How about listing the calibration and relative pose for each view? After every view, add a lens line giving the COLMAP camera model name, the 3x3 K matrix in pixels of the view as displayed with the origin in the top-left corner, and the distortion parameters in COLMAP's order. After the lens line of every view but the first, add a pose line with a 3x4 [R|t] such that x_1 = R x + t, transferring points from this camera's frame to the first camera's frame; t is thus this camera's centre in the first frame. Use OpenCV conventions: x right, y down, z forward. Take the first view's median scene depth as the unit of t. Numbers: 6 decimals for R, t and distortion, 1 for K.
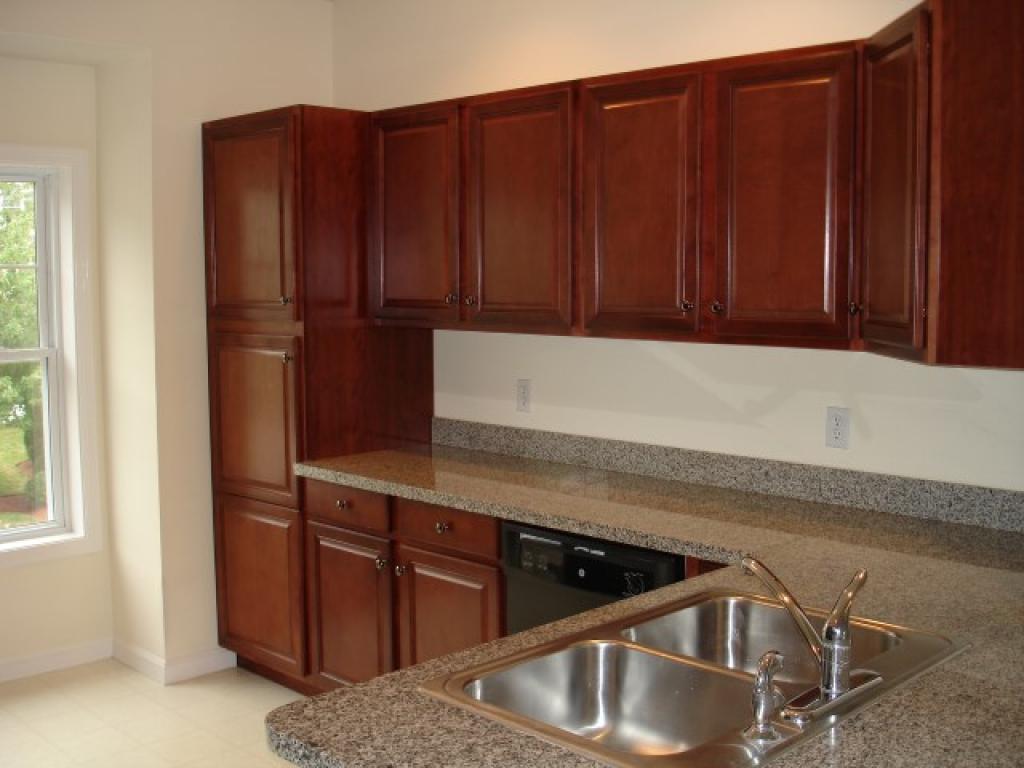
lens RADIAL K [[1189.0, 0, 512.4], [0, 1189.0, 382.8], [0, 0, 1]] dist [0.000329, 0.000000]
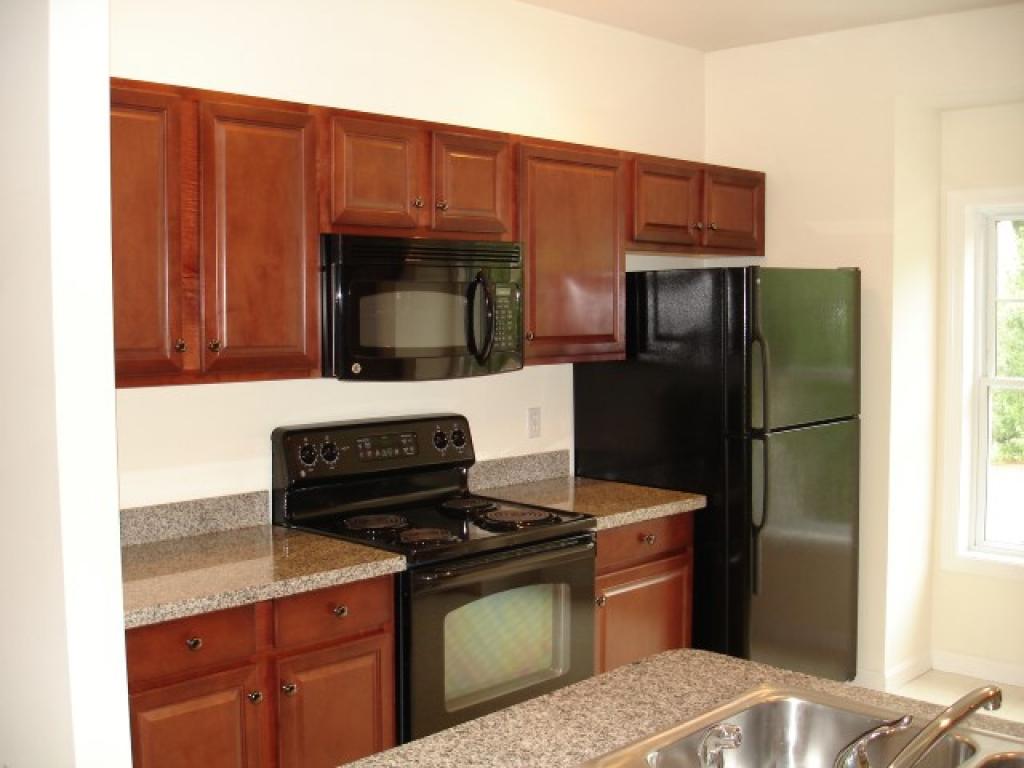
lens RADIAL K [[1189.0, 0, 512.4], [0, 1189.0, 382.4], [0, 0, 1]] dist [0.000329, 0.000000]
pose [[0.014903, 0.071614, -0.997321, 1.160431], [-0.084418, 0.993961, 0.070111, -0.096167], [0.996319, 0.083147, 0.020858, 0.807783]]
